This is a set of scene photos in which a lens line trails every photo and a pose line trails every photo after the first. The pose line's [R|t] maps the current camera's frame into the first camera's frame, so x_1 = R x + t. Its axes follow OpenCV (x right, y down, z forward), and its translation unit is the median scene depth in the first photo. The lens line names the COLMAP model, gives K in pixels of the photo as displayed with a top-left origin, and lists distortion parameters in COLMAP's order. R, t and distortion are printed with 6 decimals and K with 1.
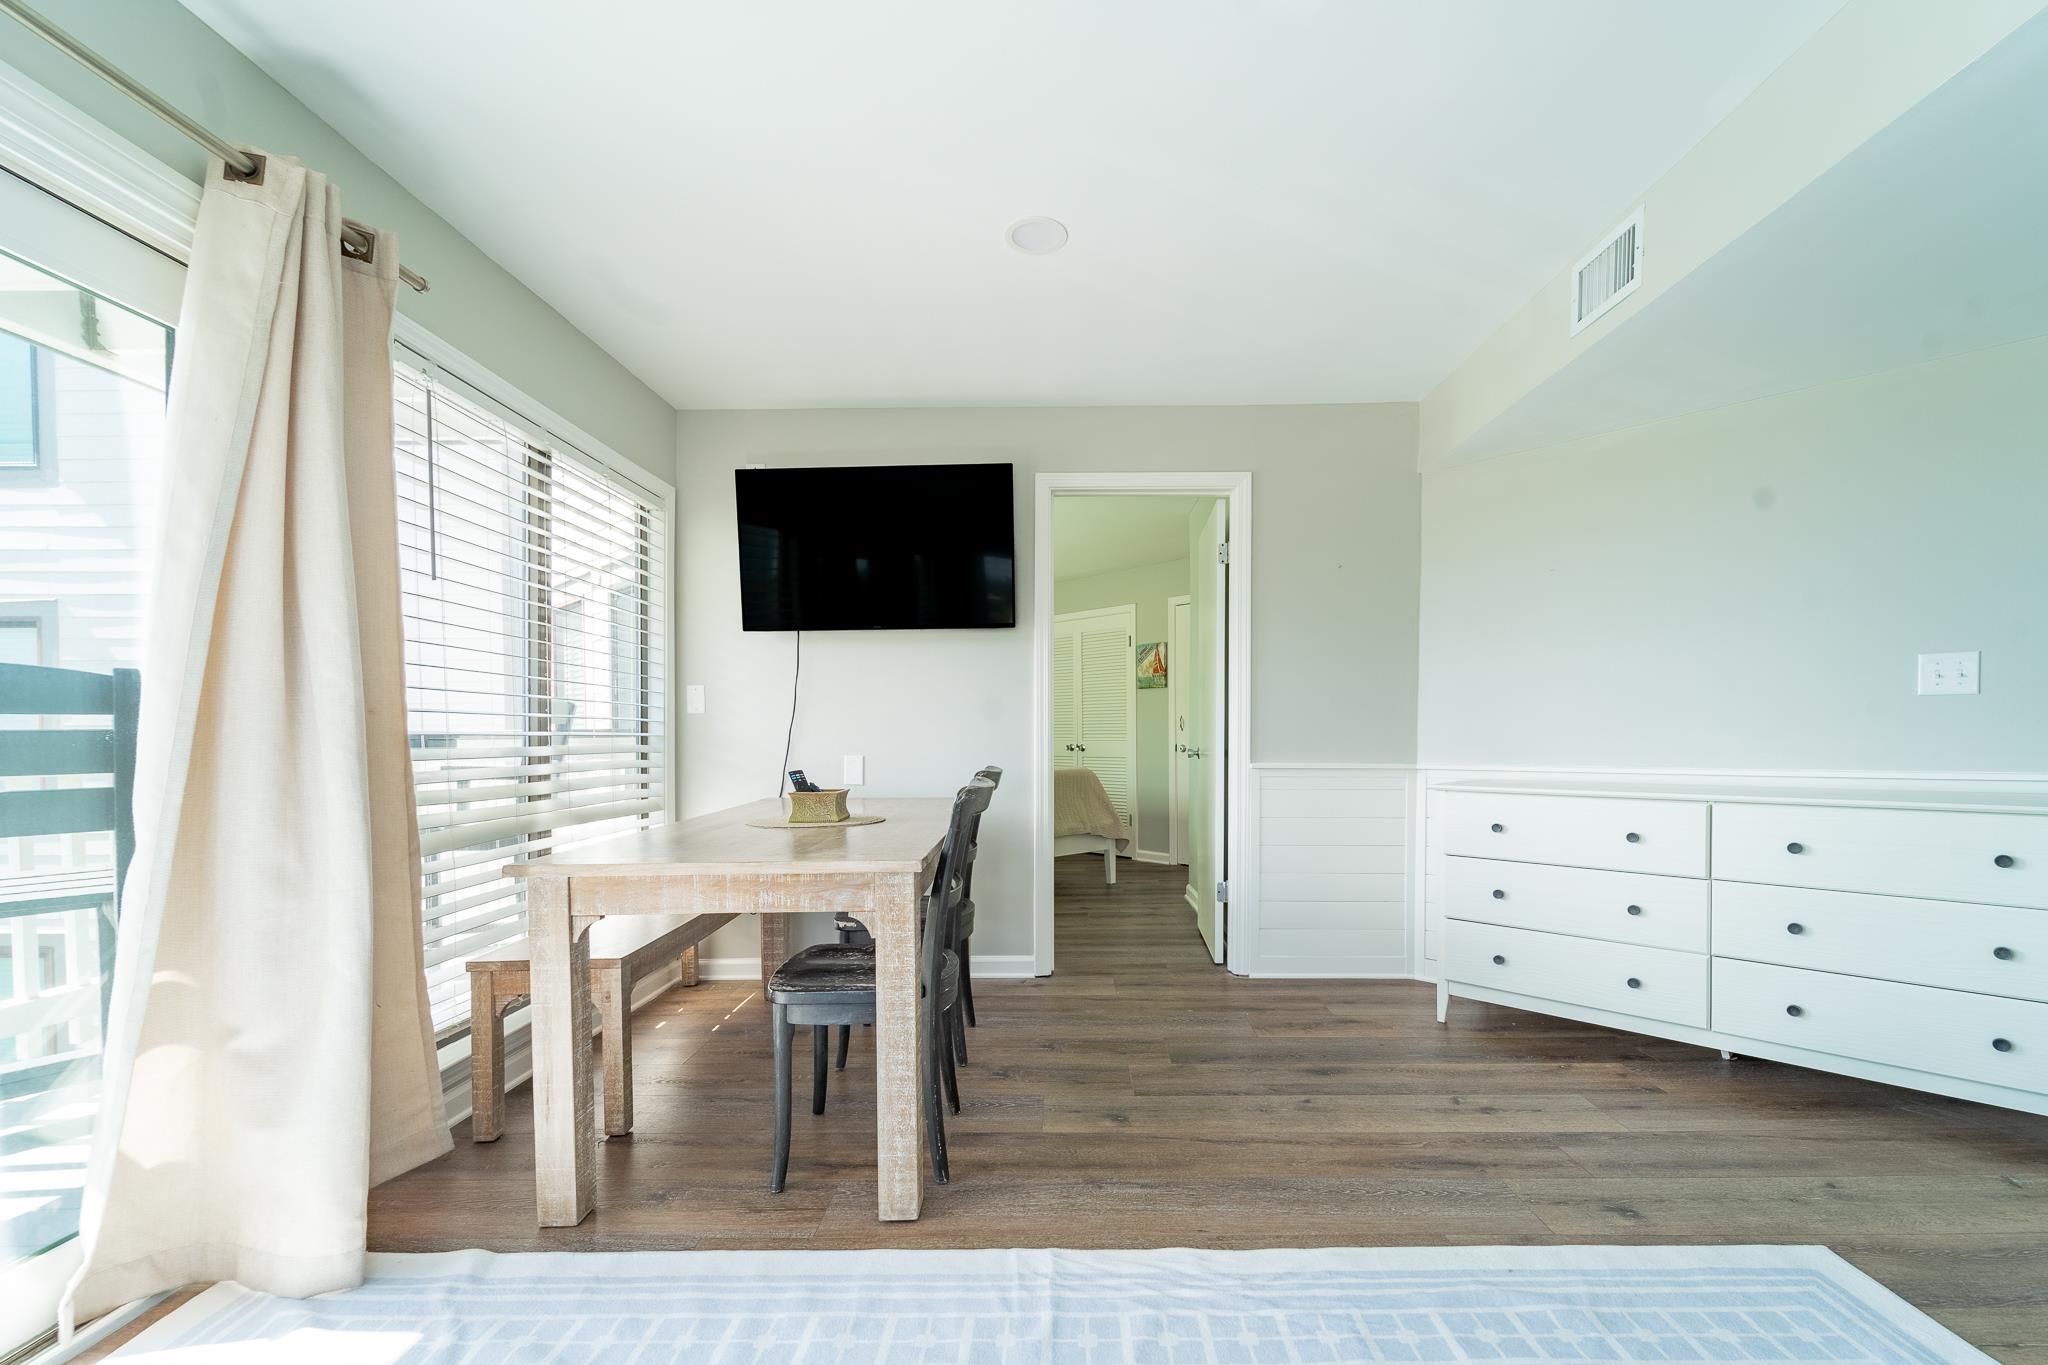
lens RADIAL K [[826.9, 0, 1026.6], [0, 826.9, 751.8], [0, 0, 1]] dist [0.002073, 0.000256]
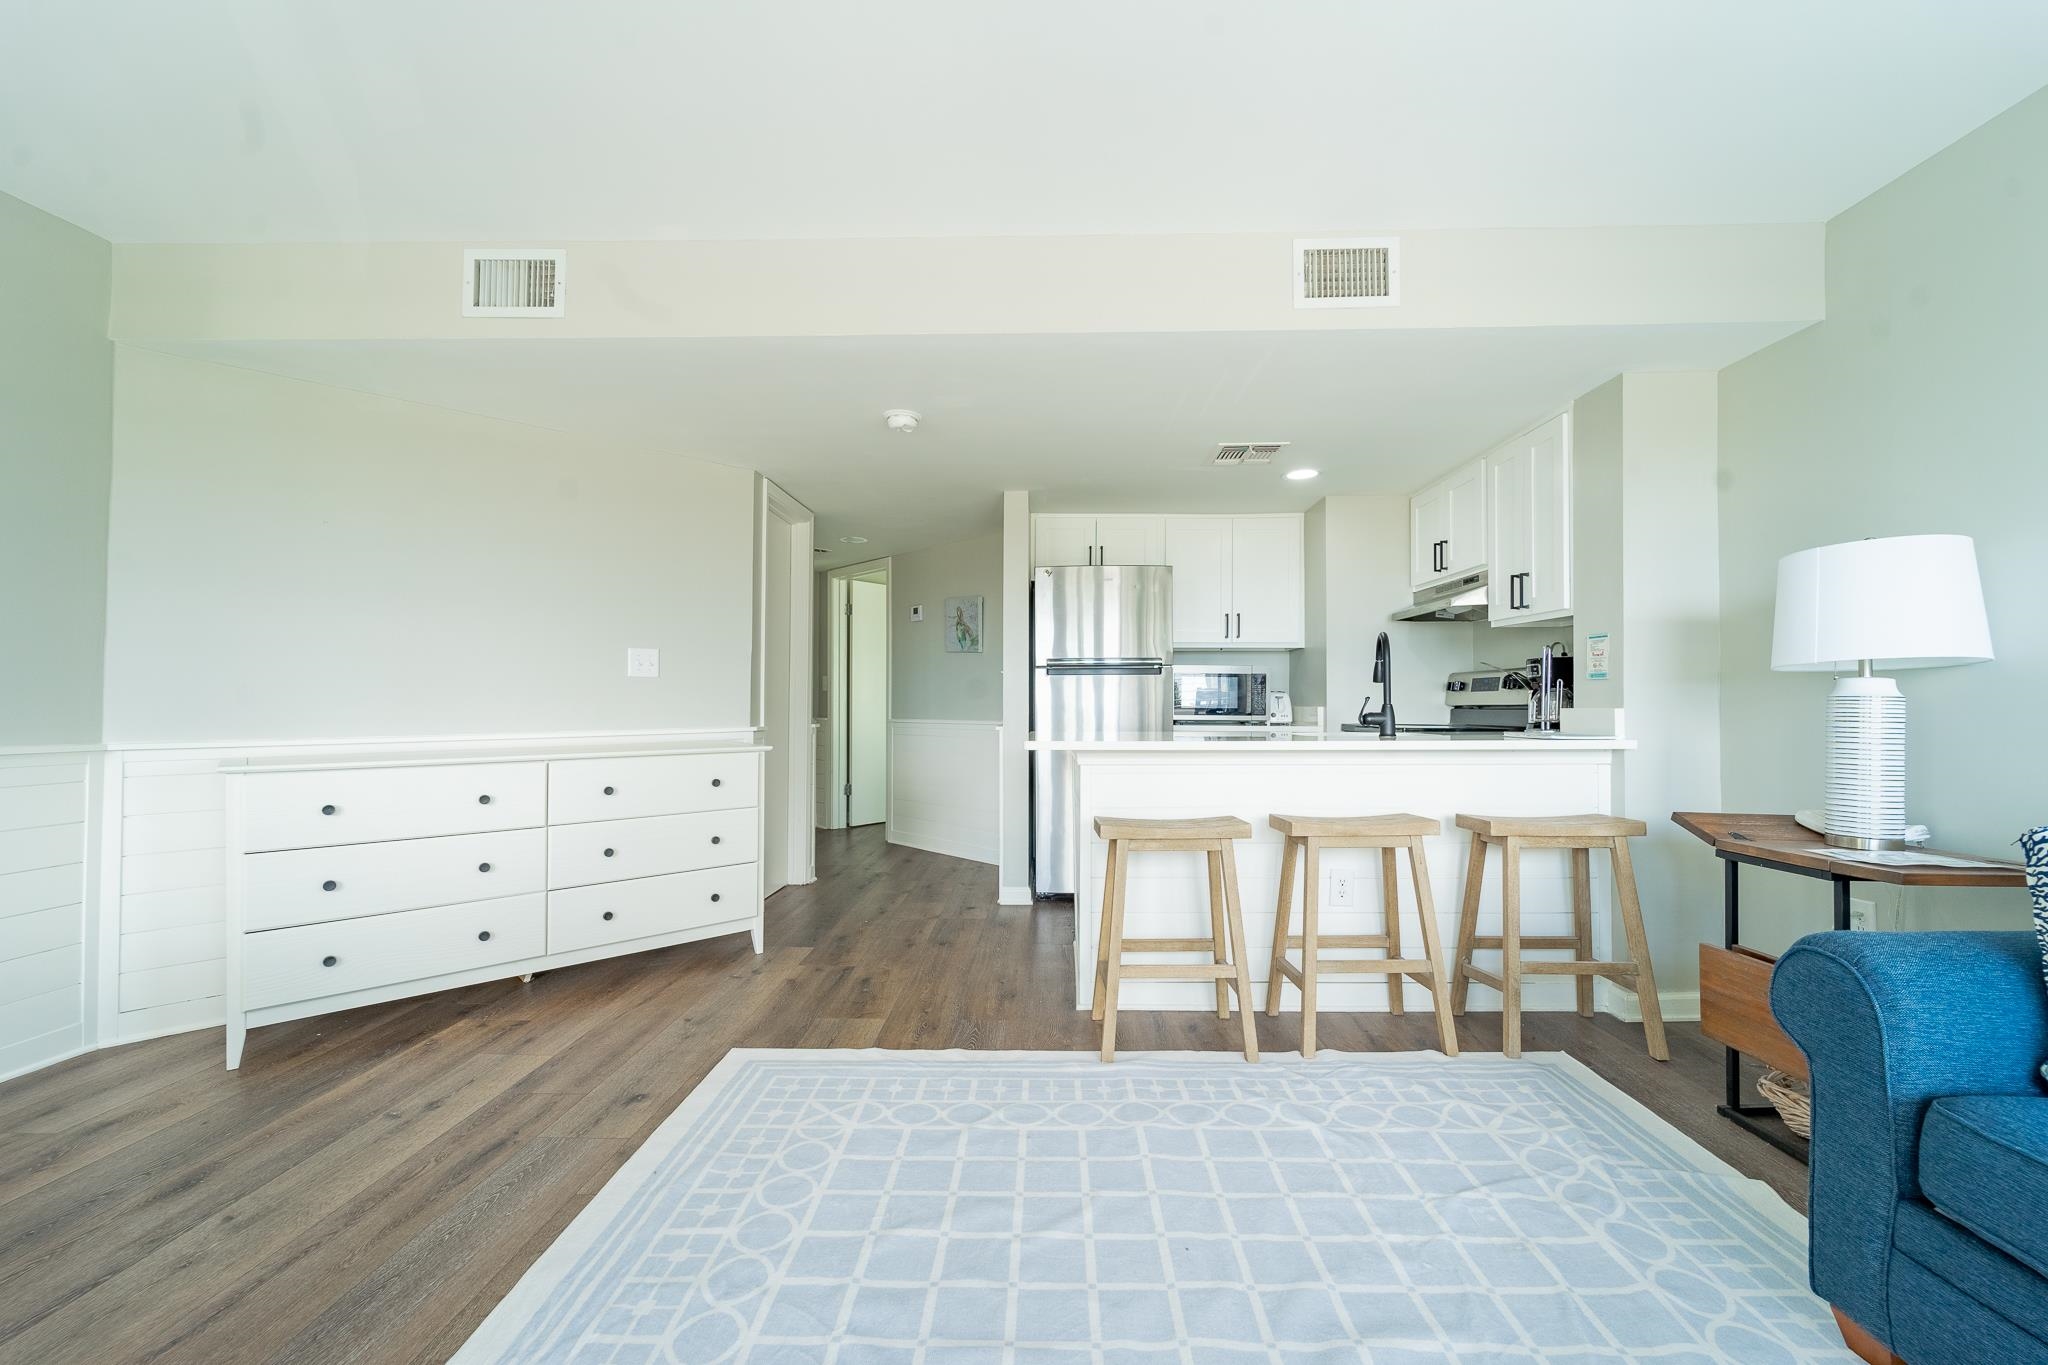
lens RADIAL K [[856.2, 0, 1024.0], [0, 856.2, 682.5], [0, 0, 1]] dist [0.000621, -0.000212]
pose [[0.022373, 0.026092, 0.999409, -0.382710], [0.017471, 0.999497, -0.026485, -0.006925], [-0.999597, 0.018053, 0.021906, 0.284264]]
